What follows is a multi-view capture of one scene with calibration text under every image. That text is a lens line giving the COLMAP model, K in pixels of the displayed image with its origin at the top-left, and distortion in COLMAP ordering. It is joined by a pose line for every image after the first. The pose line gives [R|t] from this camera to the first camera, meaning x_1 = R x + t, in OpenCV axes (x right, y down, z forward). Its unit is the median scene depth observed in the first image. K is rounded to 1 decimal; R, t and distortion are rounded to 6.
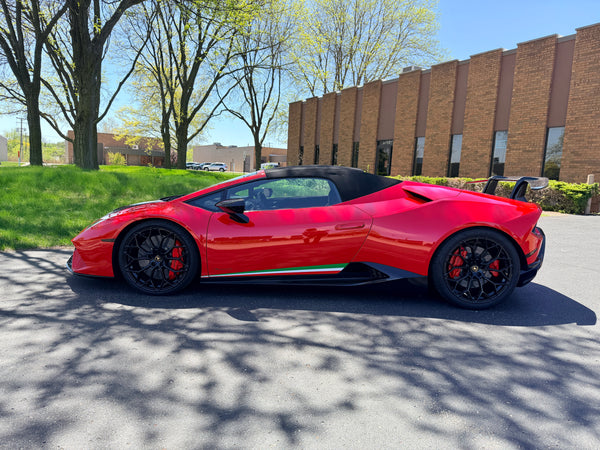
lens RADIAL K [[421.5, 0, 297.8], [0, 421.5, 226.2], [0, 0, 1]] dist [0.037689, -0.052545]
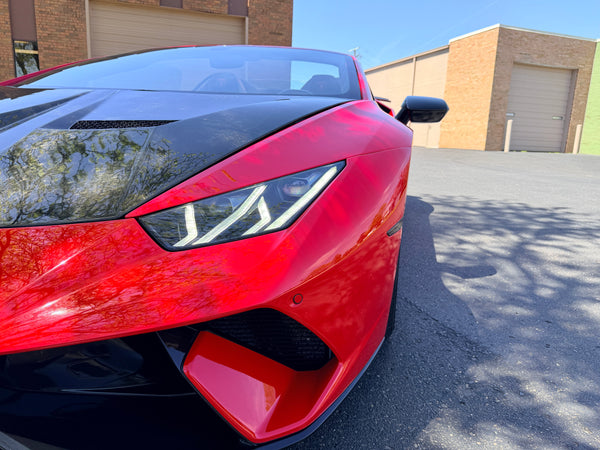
lens RADIAL K [[427.3, 0, 298.9], [0, 427.3, 223.4], [0, 0, 1]] dist [-0.005020, -0.002467]
pose [[0.194814, -0.230501, 0.953371, -0.219771], [0.085235, 0.972296, 0.217660, -0.011367], [-0.977130, 0.038857, 0.209063, 0.302173]]
